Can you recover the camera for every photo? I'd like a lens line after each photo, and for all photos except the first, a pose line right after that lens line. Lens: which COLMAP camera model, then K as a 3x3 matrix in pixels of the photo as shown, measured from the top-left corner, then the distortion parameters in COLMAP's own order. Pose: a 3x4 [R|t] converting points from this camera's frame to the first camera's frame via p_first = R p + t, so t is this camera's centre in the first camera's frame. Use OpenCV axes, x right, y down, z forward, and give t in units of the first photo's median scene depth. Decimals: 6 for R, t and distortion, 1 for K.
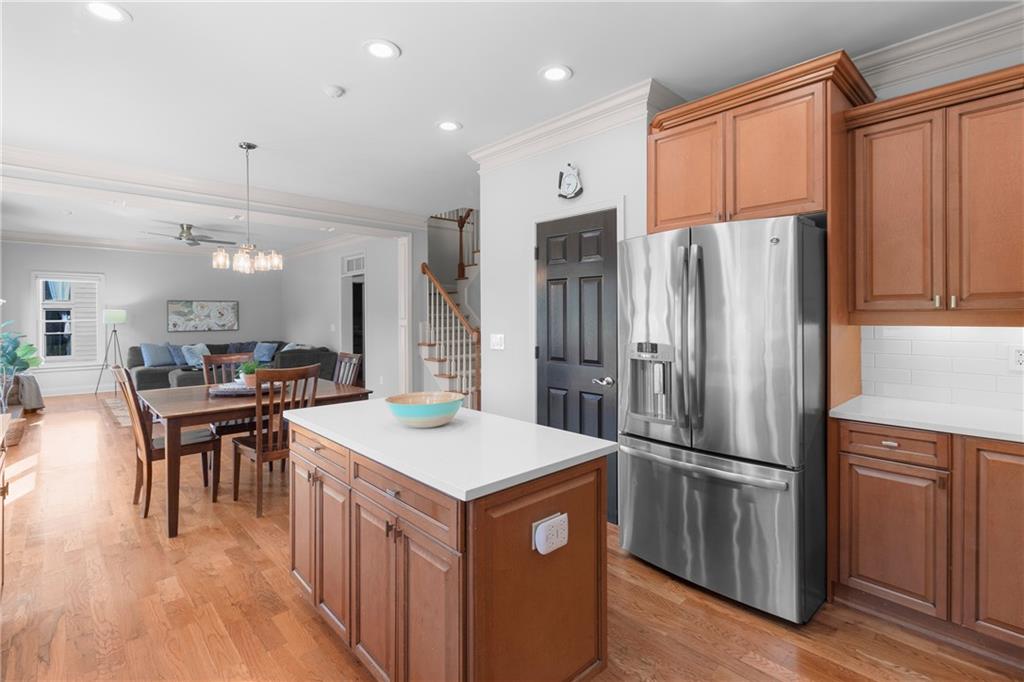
lens RADIAL K [[474.4, 0, 511.4], [0, 474.4, 320.5], [0, 0, 1]] dist [0.005872, 0.000184]
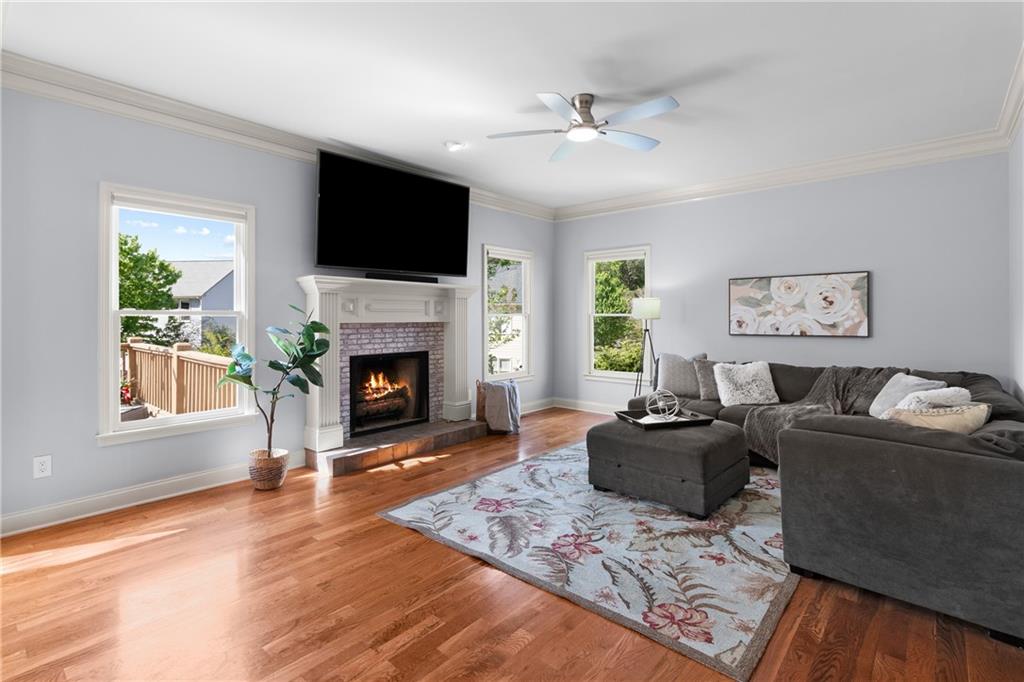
lens RADIAL K [[482.3, 0, 508.5], [0, 482.3, 324.6], [0, 0, 1]] dist [0.008416, 0.000459]
pose [[0.091049, 0.016950, -0.995702, -0.195507], [-0.010248, 0.999818, 0.016083, 0.005489], [0.995794, 0.008739, 0.091206, 0.739855]]
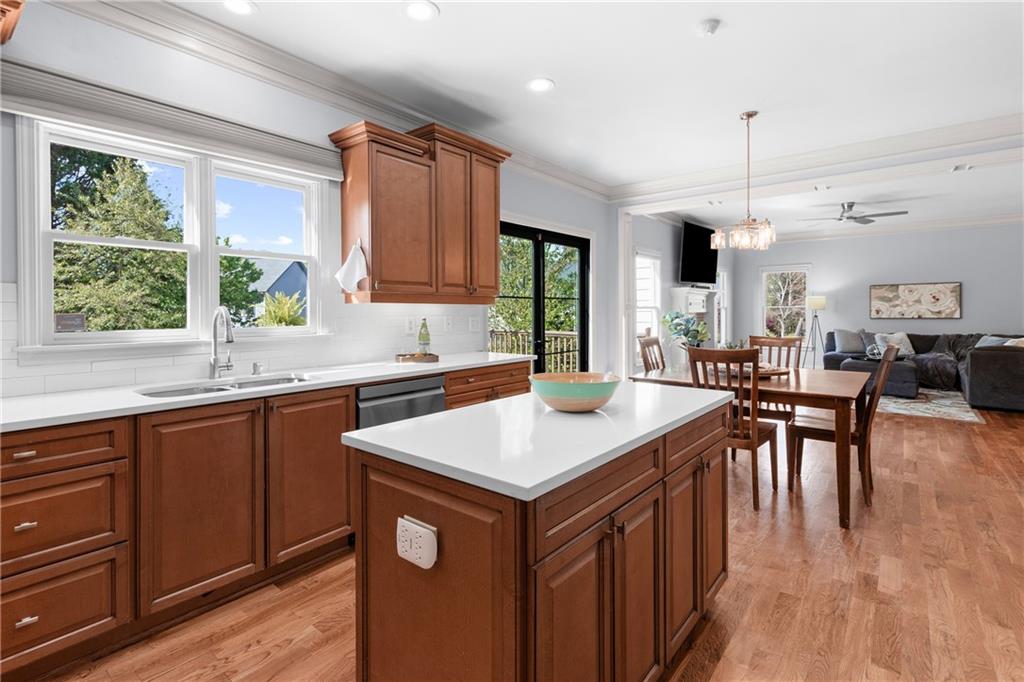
lens RADIAL K [[488.1, 0, 514.8], [0, 488.1, 315.9], [0, 0, 1]] dist [0.014037, 0.000605]
pose [[0.139583, 0.013478, -0.990119, 0.155528], [-0.004138, 0.999907, 0.013028, 0.009430], [0.990202, 0.002279, 0.139626, 0.177601]]
